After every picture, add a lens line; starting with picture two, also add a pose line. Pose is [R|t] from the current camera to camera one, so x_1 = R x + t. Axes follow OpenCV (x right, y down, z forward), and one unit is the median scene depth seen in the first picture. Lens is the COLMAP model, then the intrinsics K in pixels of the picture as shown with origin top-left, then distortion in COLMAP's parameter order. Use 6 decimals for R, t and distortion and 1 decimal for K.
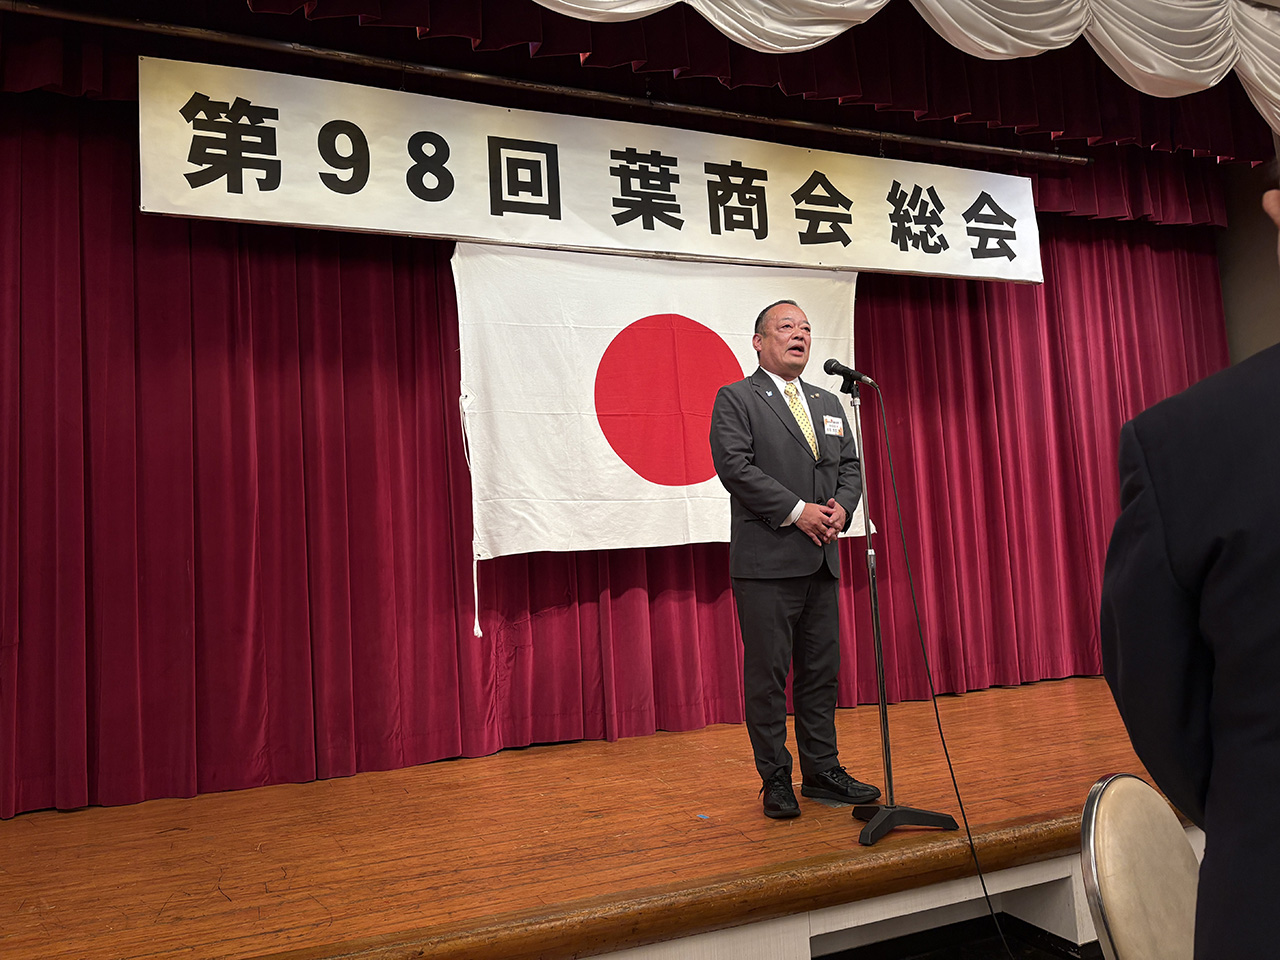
lens RADIAL K [[981.1, 0, 641.2], [0, 981.1, 475.7], [0, 0, 1]] dist [0.006404, 0.010683]
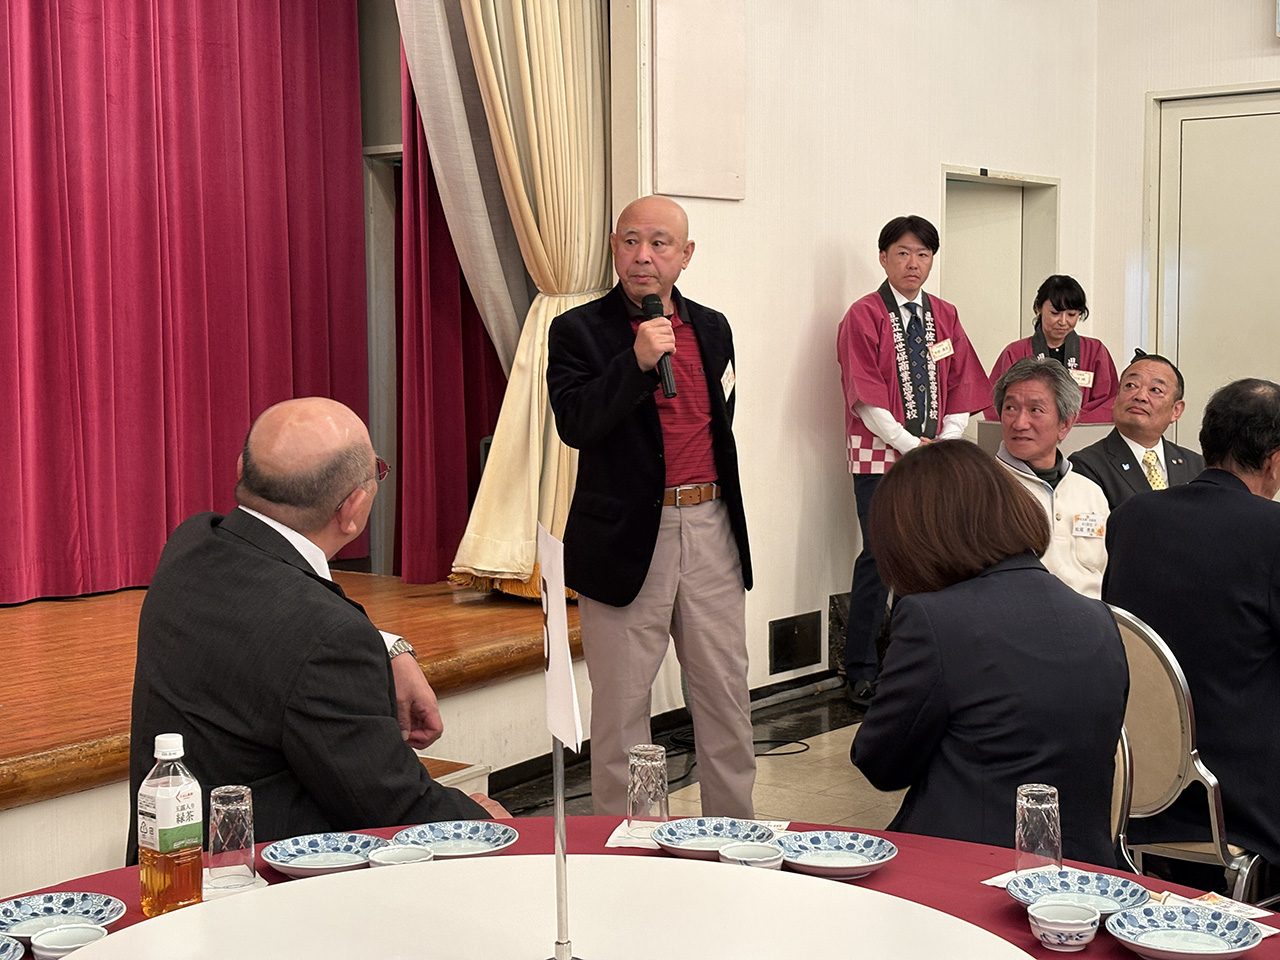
lens RADIAL K [[1942.7, 0, 606.5], [0, 1942.7, 461.2], [0, 0, 1]] dist [0.076186, 0.000000]
pose [[0.883769, 0.011688, 0.467777, 0.238438], [-0.076008, 0.989997, 0.118865, -0.056678], [-0.461709, -0.140604, 0.875817, -0.228815]]
